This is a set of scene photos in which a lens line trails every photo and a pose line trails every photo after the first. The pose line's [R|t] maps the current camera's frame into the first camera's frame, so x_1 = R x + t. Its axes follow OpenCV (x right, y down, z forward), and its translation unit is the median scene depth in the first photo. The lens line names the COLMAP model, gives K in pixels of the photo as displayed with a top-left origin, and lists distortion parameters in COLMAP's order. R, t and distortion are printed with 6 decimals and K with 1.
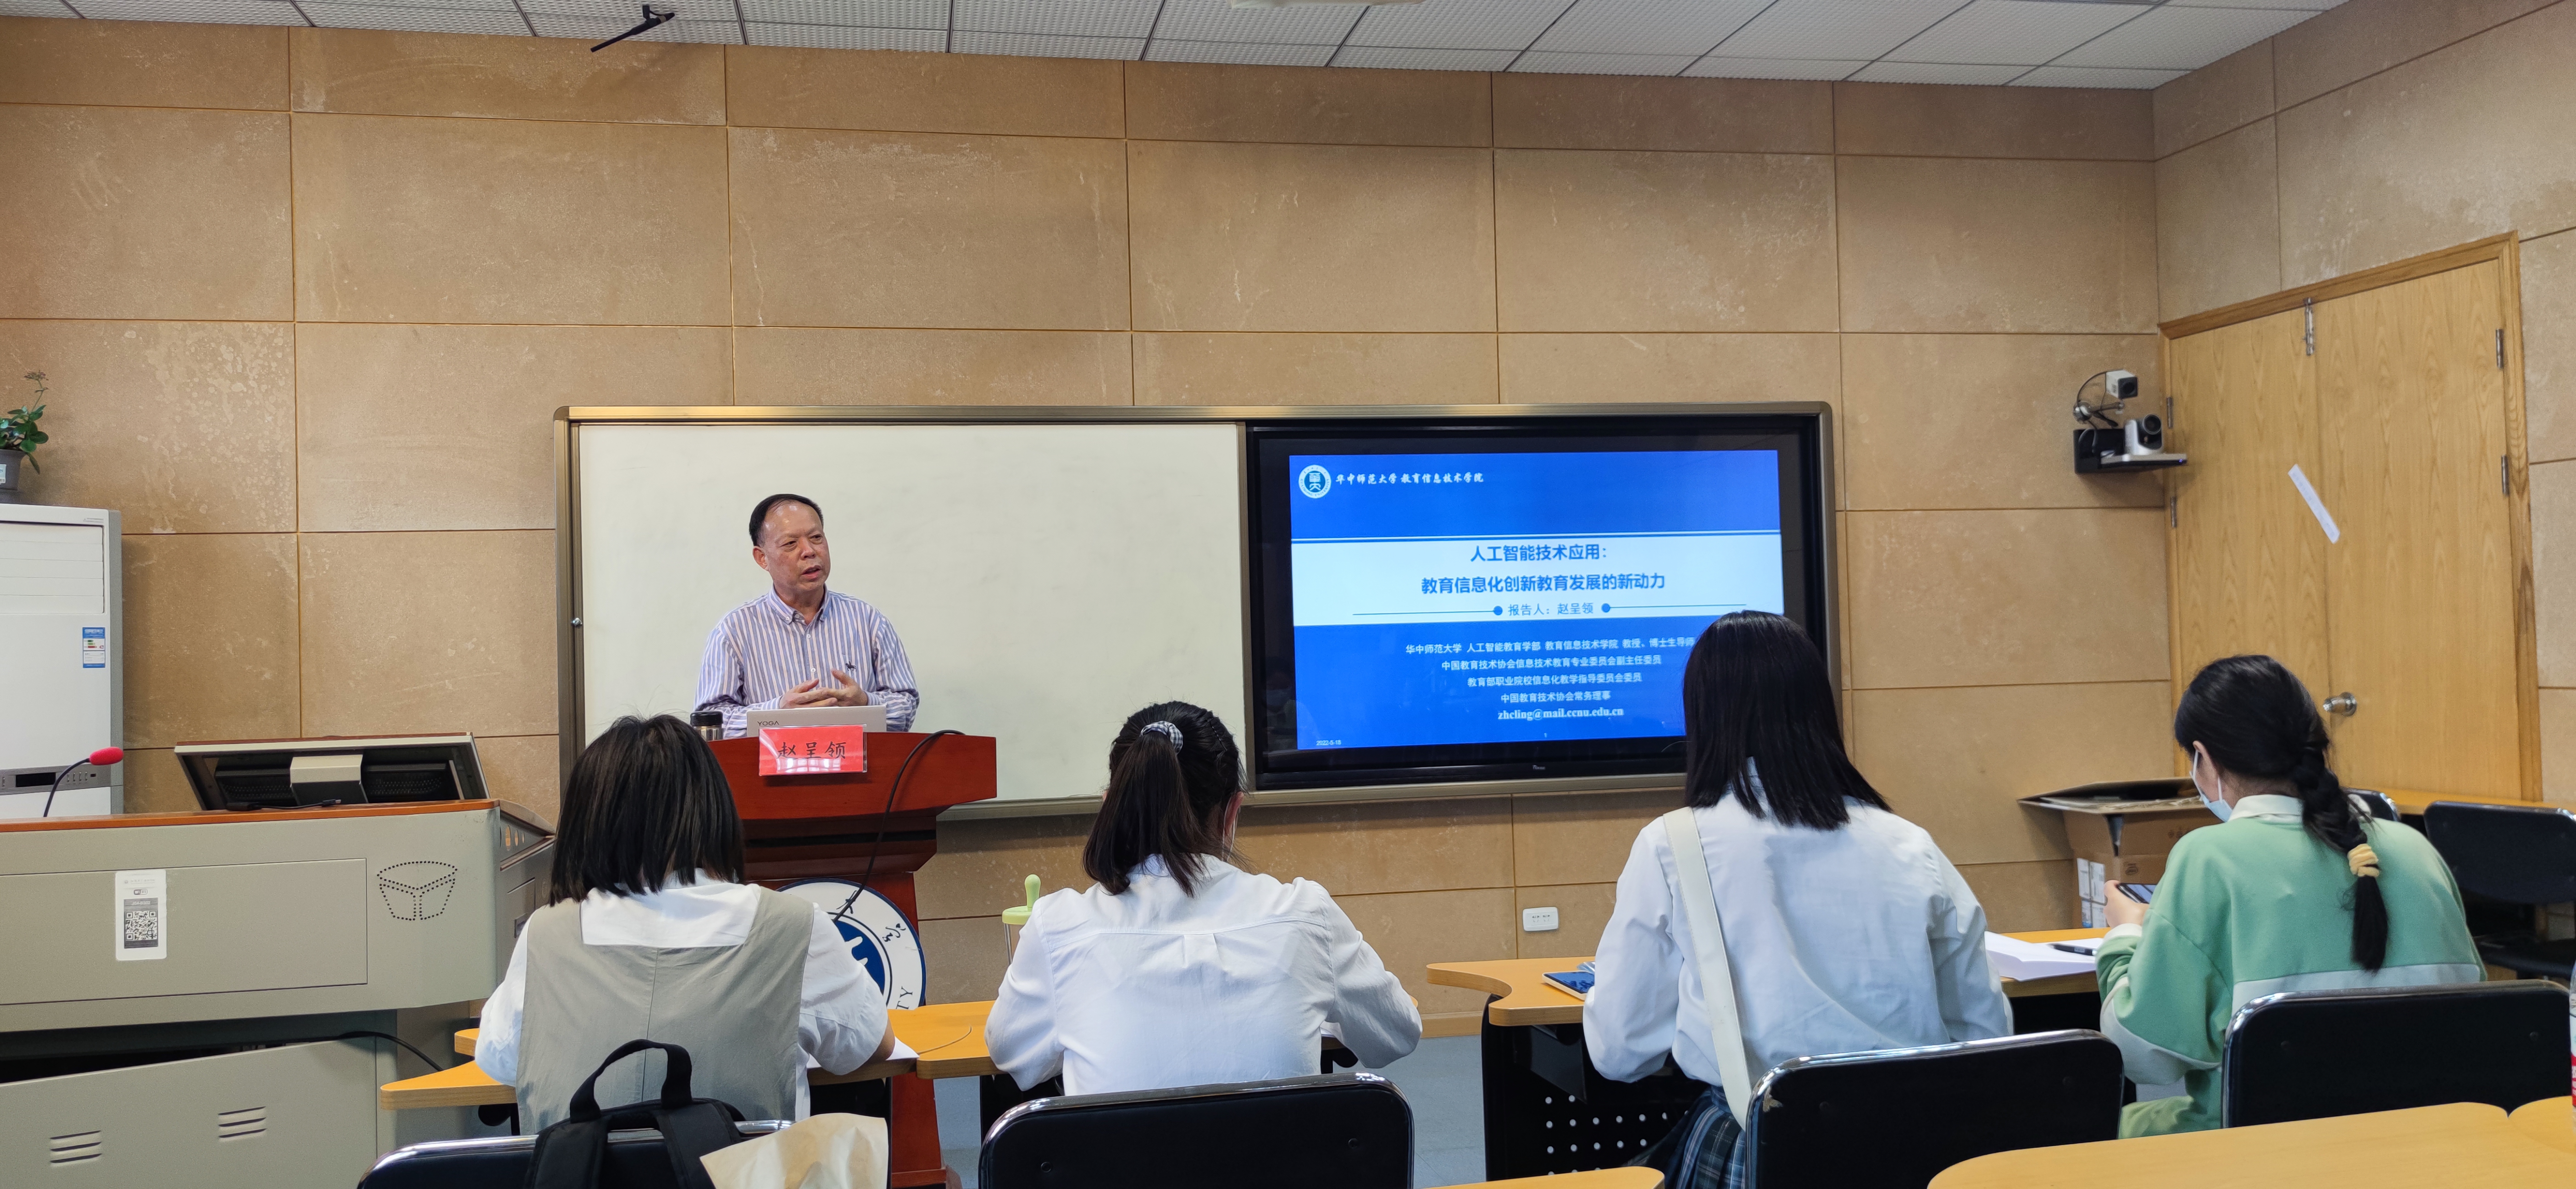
lens RADIAL K [[1696.1, 0, 1279.3], [0, 1696.1, 596.0], [0, 0, 1]] dist [0.051343, -0.070355]
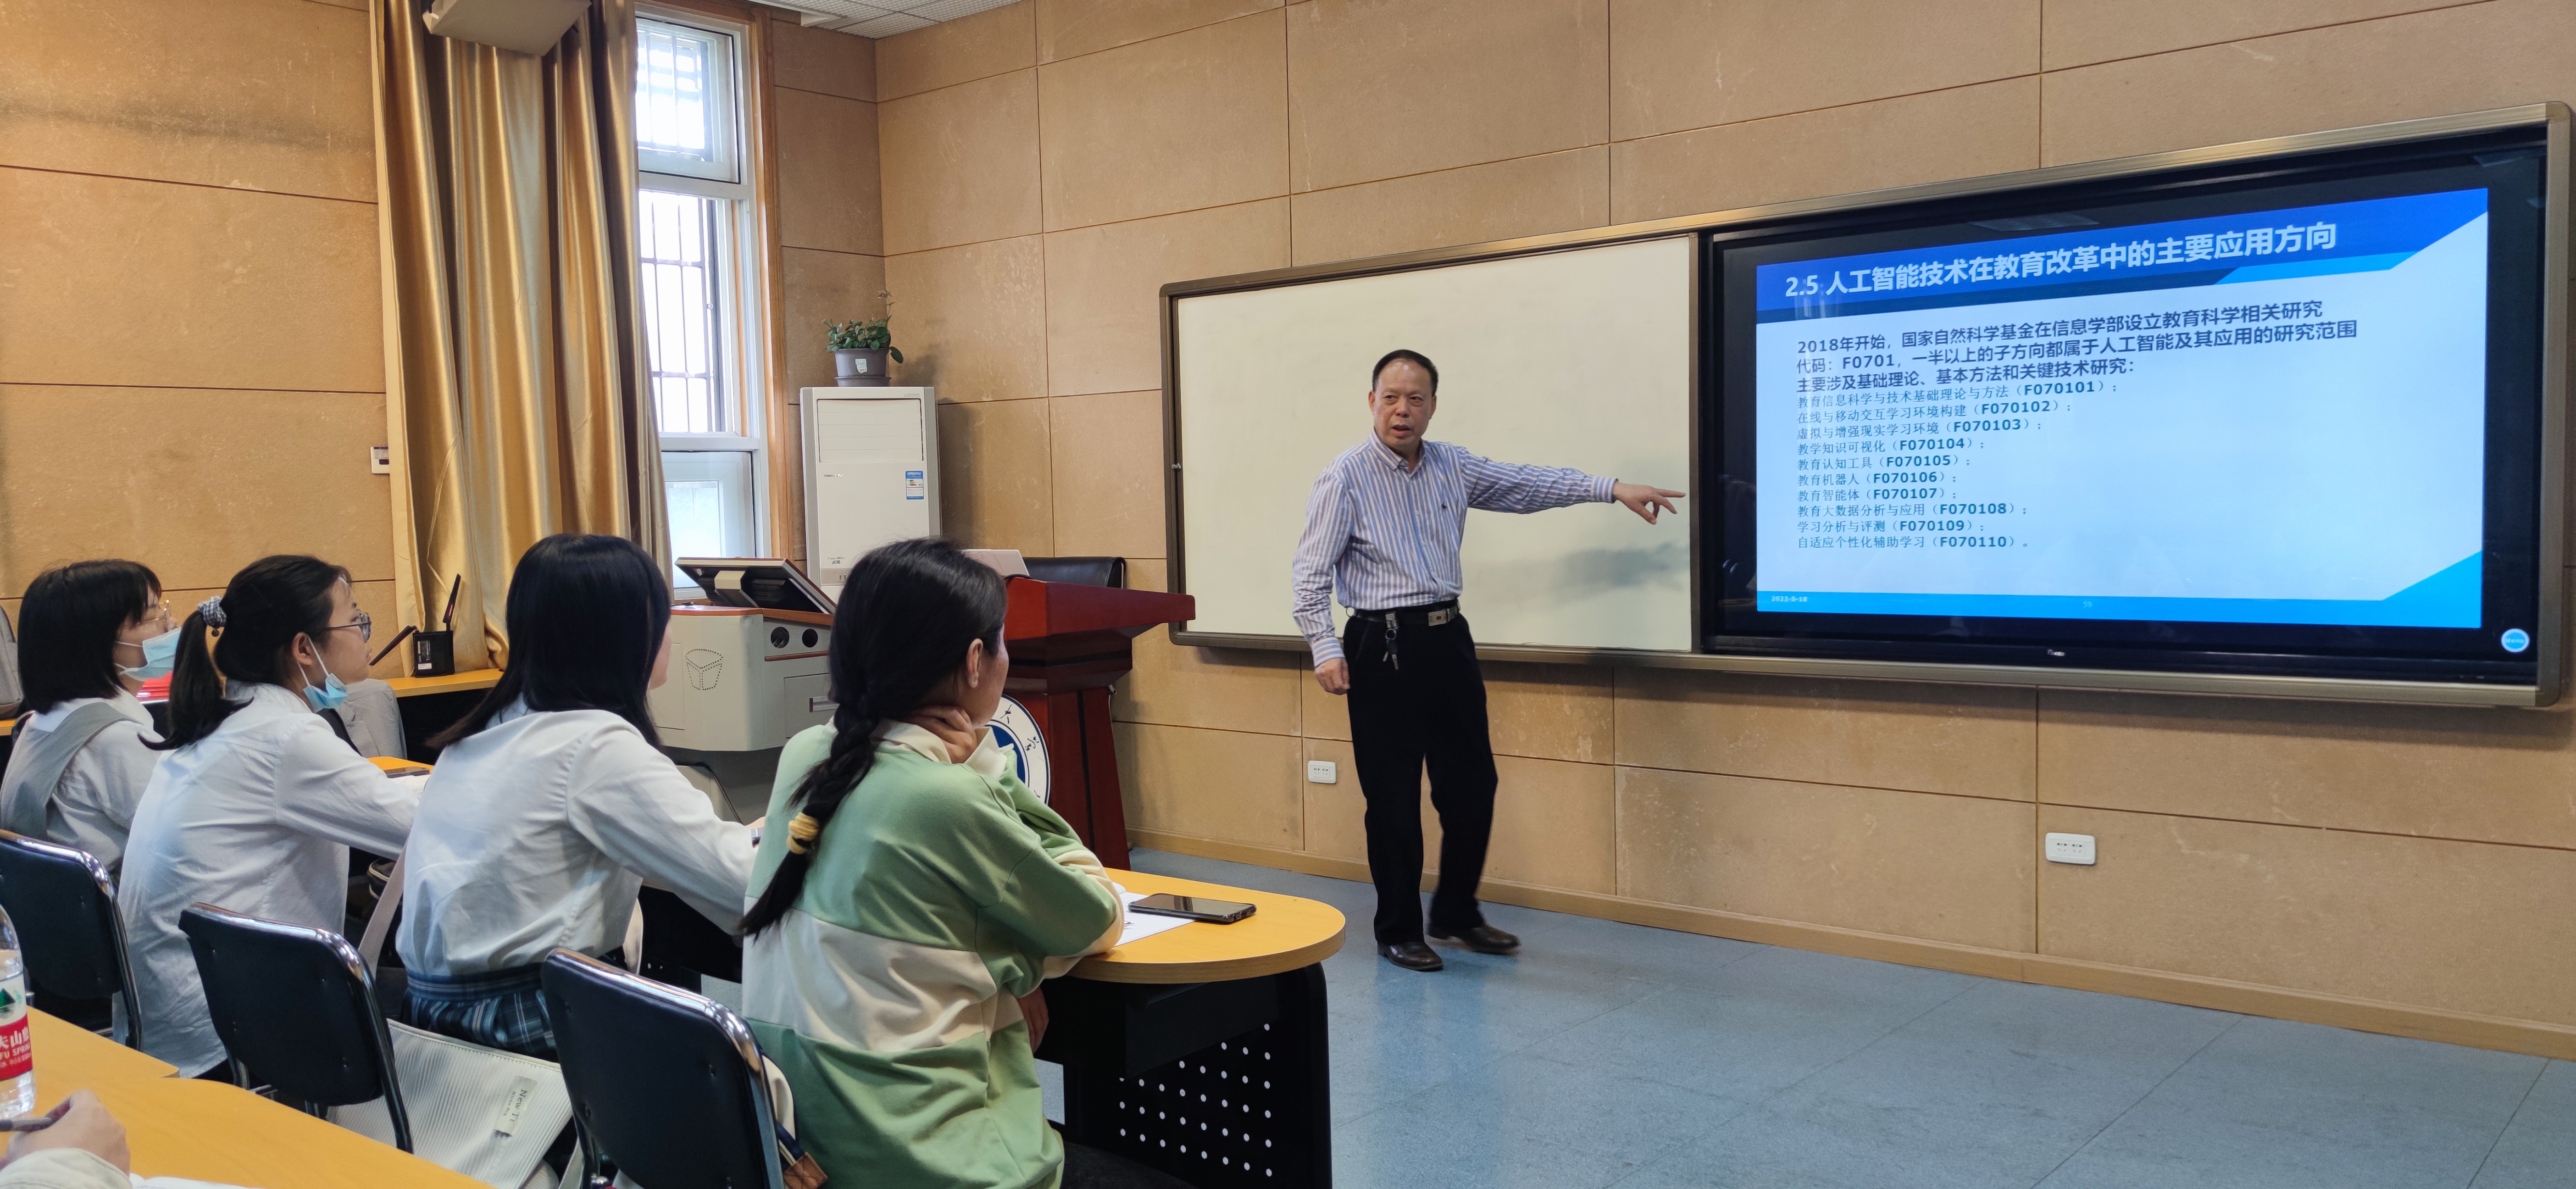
lens RADIAL K [[1696.1, 0, 1279.3], [0, 1696.1, 596.0], [0, 0, 1]] dist [0.051343, -0.070355]
pose [[0.683520, 0.051557, -0.728109, 0.480442], [0.023359, 0.995446, 0.092415, -0.002883], [0.729558, -0.080176, 0.679203, 0.233403]]
